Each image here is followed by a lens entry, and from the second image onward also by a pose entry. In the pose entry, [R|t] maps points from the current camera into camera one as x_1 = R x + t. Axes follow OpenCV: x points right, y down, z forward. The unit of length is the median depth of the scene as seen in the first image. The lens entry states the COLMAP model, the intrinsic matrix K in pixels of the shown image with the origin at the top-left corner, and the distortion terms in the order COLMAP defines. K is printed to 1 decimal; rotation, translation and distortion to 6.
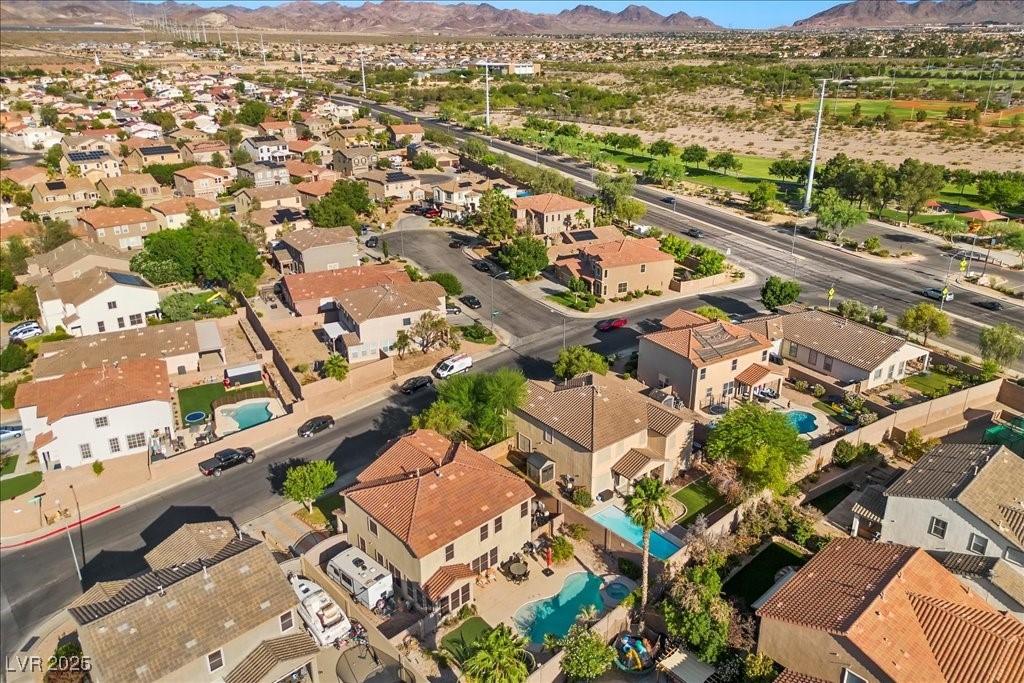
lens RADIAL K [[709.3, 0, 512.0], [0, 709.3, 341.5], [0, 0, 1]] dist [0.075150, -0.064865]
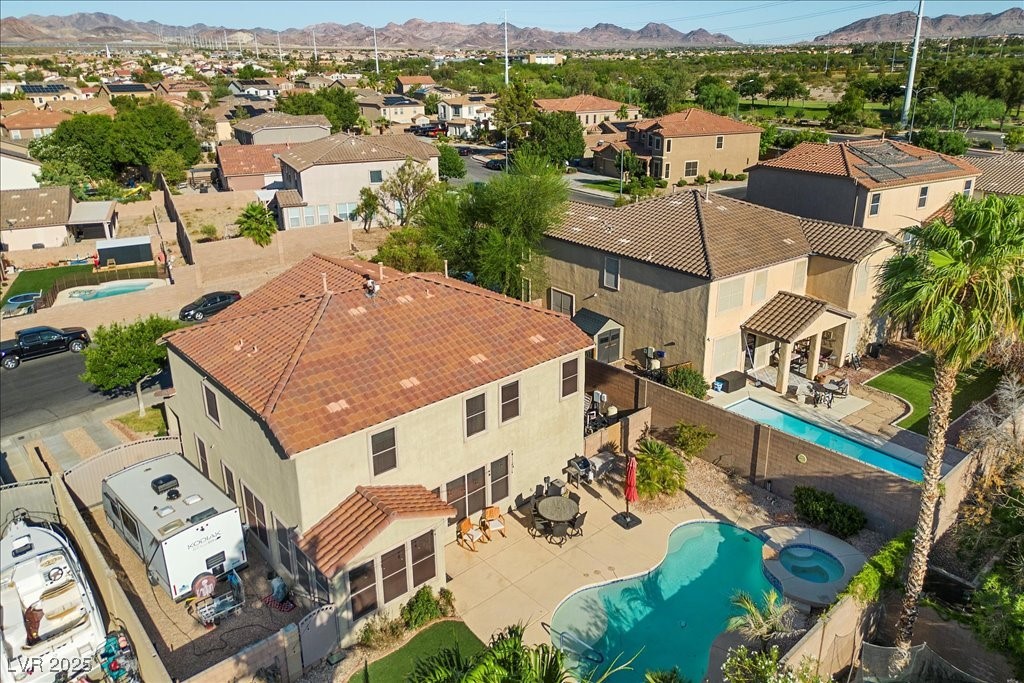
lens RADIAL K [[714.3, 0, 511.1], [0, 714.3, 321.2], [0, 0, 1]] dist [0.075897, -0.067627]
pose [[0.999577, 0.001712, -0.029043, -0.004656], [-0.003164, 0.998743, -0.050025, 0.163680], [0.028921, 0.050096, 0.998326, 0.408628]]
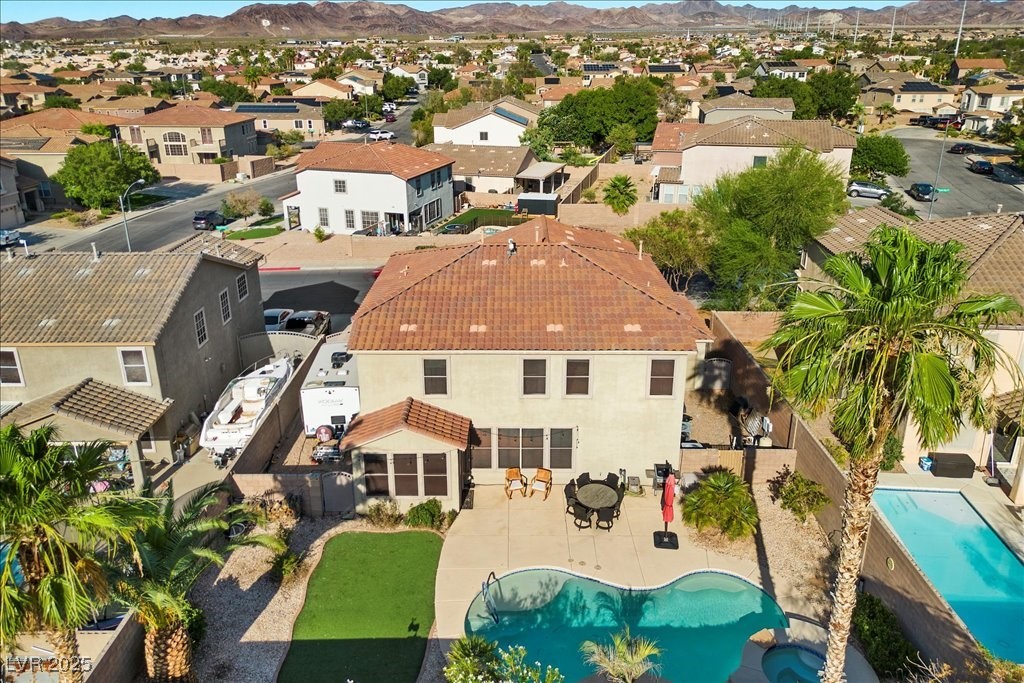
lens RADIAL K [[714.3, 0, 511.1], [0, 714.3, 321.2], [0, 0, 1]] dist [0.075897, -0.067627]
pose [[0.733228, 0.242504, -0.635271, 0.153750], [-0.262491, 0.962773, 0.064555, 0.146925], [0.627276, 0.119419, 0.769587, 0.453165]]
